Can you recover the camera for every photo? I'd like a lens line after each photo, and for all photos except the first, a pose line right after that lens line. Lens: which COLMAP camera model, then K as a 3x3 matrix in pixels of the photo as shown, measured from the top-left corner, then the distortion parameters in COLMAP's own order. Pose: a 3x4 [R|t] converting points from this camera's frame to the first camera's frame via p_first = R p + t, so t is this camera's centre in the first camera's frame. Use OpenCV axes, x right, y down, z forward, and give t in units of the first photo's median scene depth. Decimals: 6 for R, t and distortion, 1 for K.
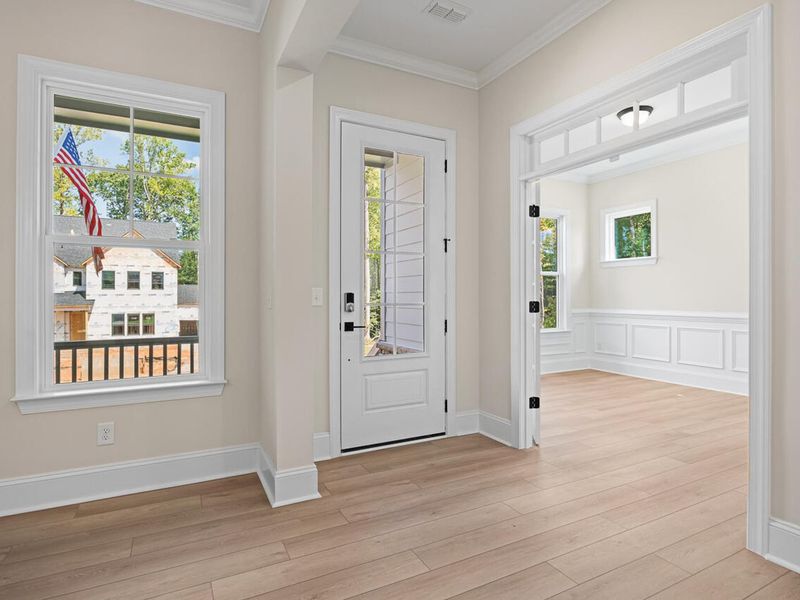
lens RADIAL K [[431.3, 0, 405.3], [0, 431.3, 296.9], [0, 0, 1]] dist [-0.004612, -0.000141]
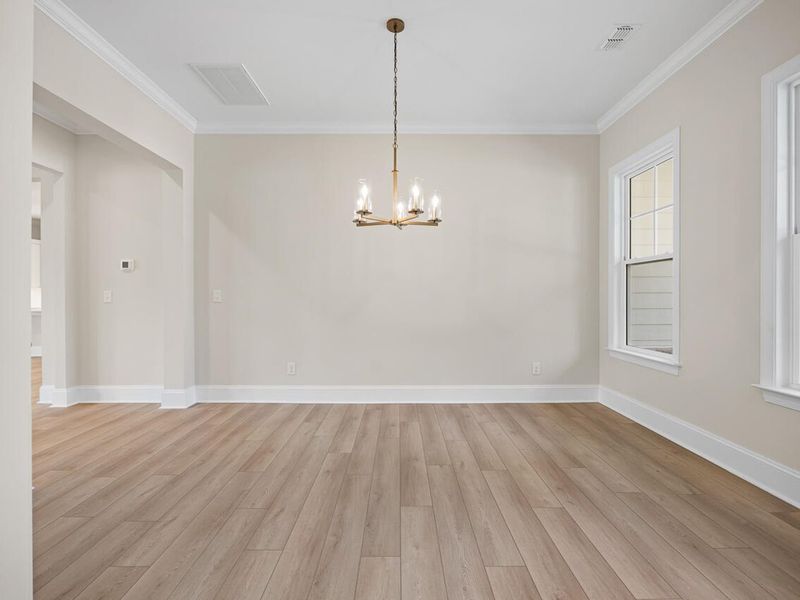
lens RADIAL K [[391.3, 0, 400.0], [0, 391.3, 300.0], [0, 0, 1]] dist [-0.003751, -0.000456]
pose [[-0.437939, 0.015326, -0.898874, 0.156123], [0.002386, 0.999871, 0.015886, -0.002006], [0.899001, 0.004812, -0.437919, 0.221417]]
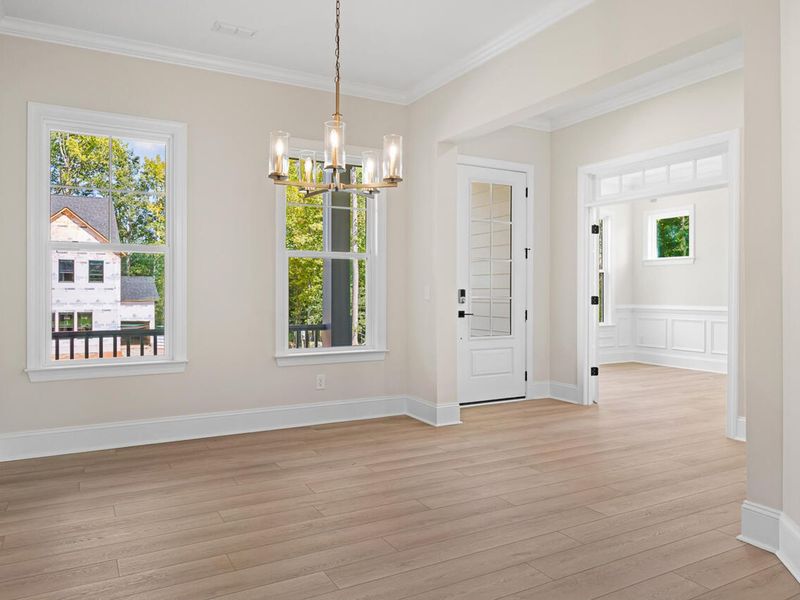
lens RADIAL K [[552.3, 0, 409.7], [0, 552.3, 294.0], [0, 0, 1]] dist [-0.004382, -0.000681]
pose [[0.999642, 0.004144, 0.026443, -0.174851], [-0.004194, 0.999990, 0.001806, 0.001454], [-0.026435, -0.001917, 0.999649, -0.381602]]
